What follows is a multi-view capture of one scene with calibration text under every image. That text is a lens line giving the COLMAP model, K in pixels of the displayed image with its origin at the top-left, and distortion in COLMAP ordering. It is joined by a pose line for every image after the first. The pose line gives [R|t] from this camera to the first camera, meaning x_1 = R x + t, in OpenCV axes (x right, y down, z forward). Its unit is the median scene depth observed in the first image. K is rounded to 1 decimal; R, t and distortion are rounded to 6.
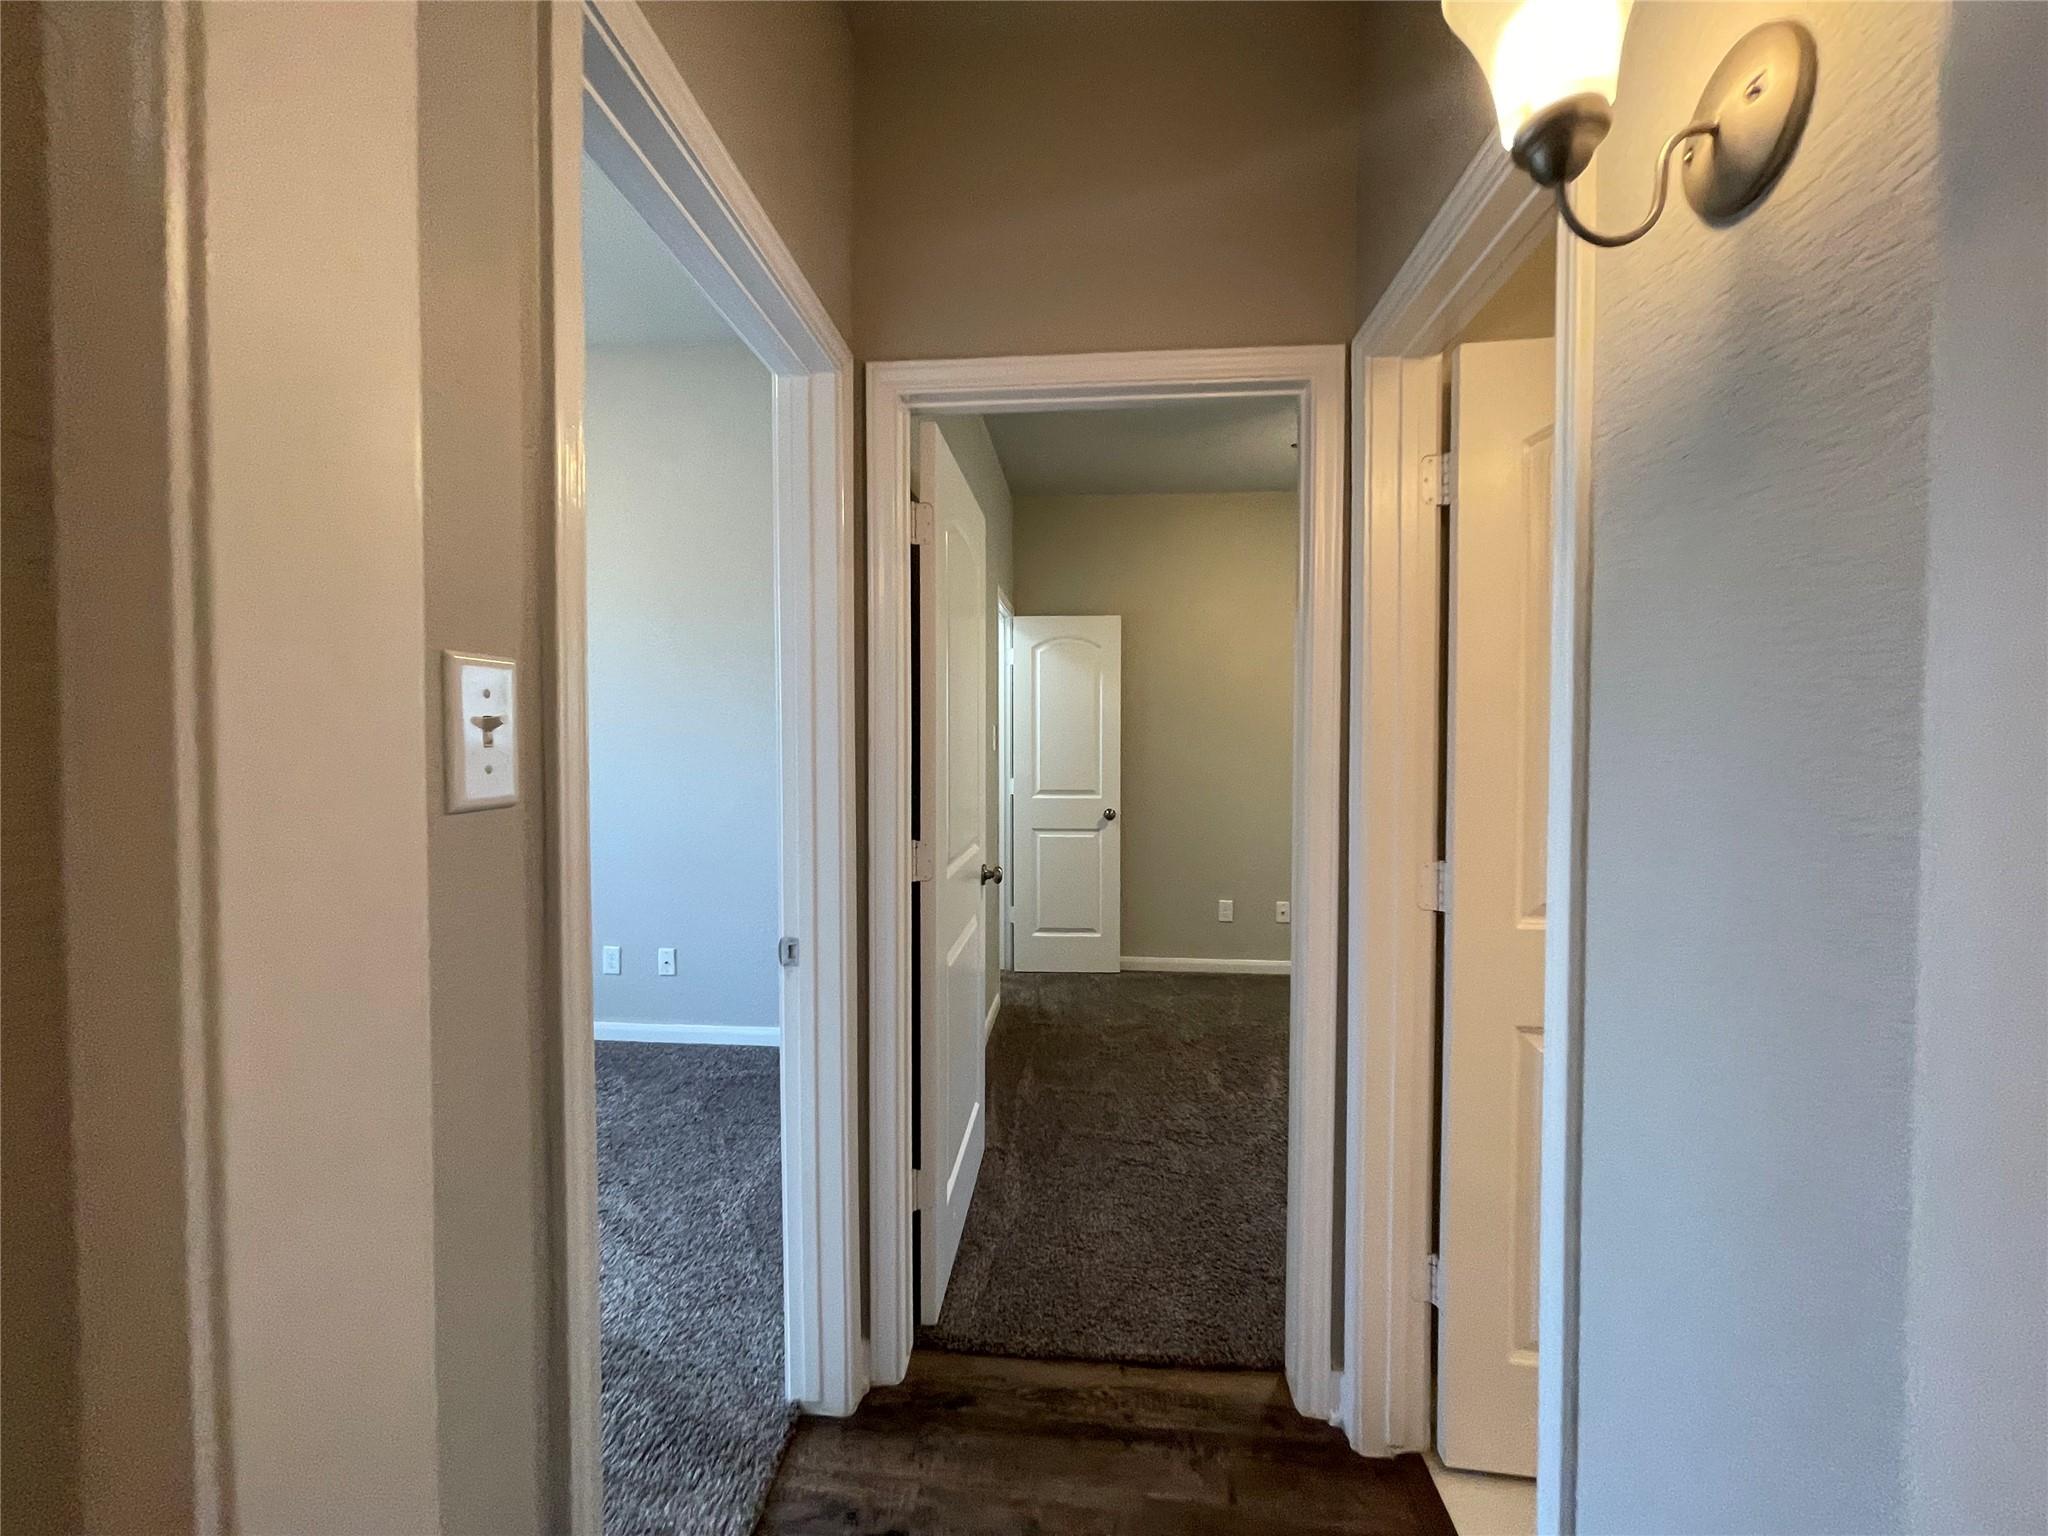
lens RADIAL K [[830.8, 0, 1021.9], [0, 830.8, 764.2], [0, 0, 1]] dist [-0.002832, 0.000593]
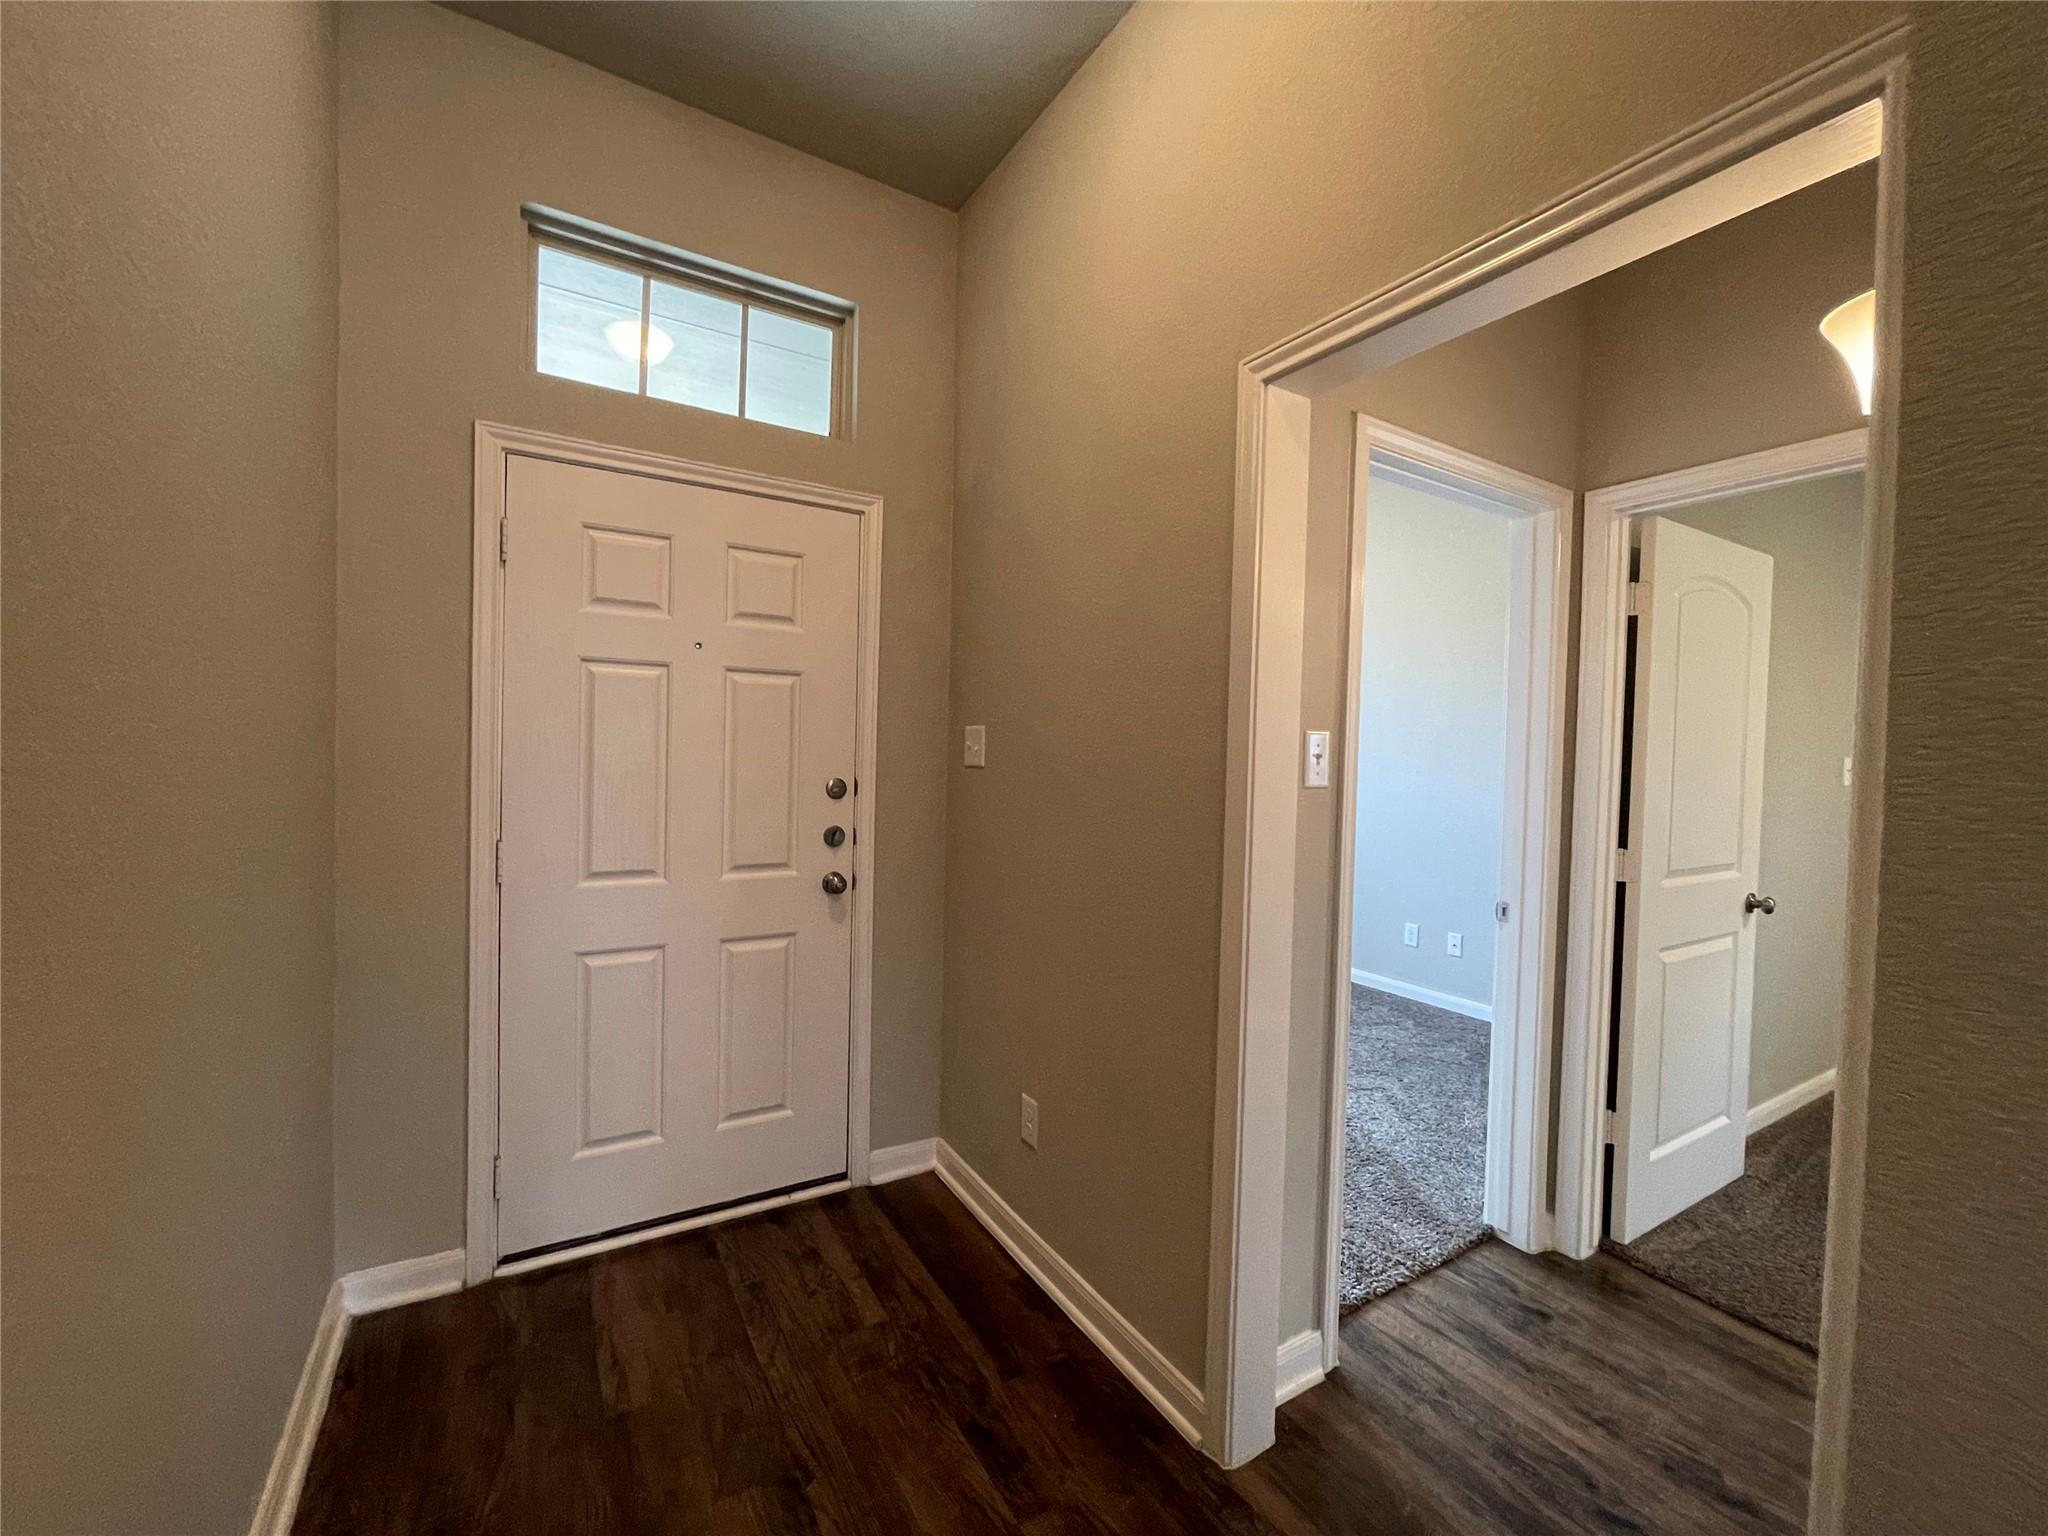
lens RADIAL K [[830.8, 0, 1021.9], [0, 830.8, 764.2], [0, 0, 1]] dist [-0.002832, 0.000593]
pose [[0.591605, 0.034835, -0.805475, 0.372537], [-0.052029, 0.998633, 0.004974, 0.004803], [0.804548, 0.038966, 0.592609, -0.531561]]
